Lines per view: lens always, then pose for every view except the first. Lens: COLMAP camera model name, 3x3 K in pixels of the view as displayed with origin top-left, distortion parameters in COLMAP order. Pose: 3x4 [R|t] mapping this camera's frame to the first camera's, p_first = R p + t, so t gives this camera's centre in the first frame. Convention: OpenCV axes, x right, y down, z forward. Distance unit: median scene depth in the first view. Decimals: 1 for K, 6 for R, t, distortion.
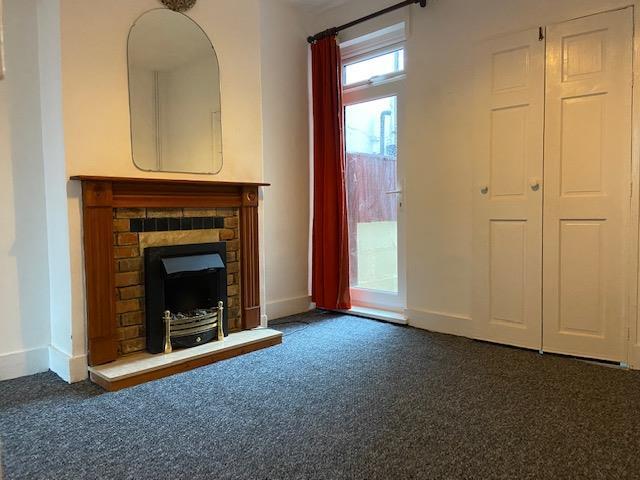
lens RADIAL K [[471.0, 0, 320.0], [0, 471.0, 240.0], [0, 0, 1]] dist [0.005402, -0.001798]
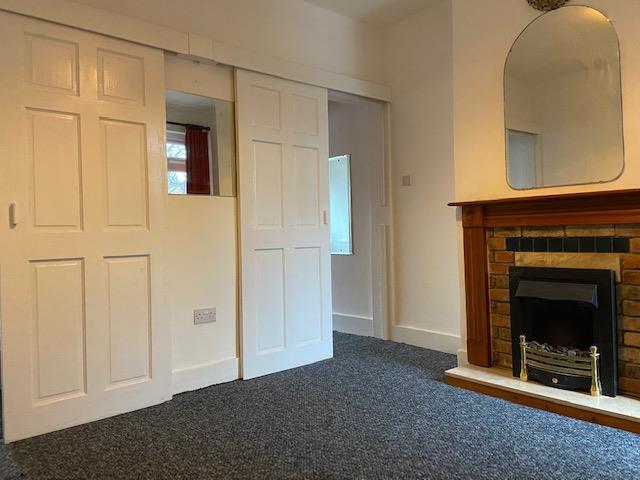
lens RADIAL K [[471.0, 0, 320.0], [0, 471.0, 240.0], [0, 0, 1]] dist [0.005402, -0.001798]
pose [[-0.089505, 0.026657, -0.995630, 0.645314], [-0.042711, 0.998619, 0.030576, -0.052481], [0.995070, 0.045261, -0.088243, 0.662222]]
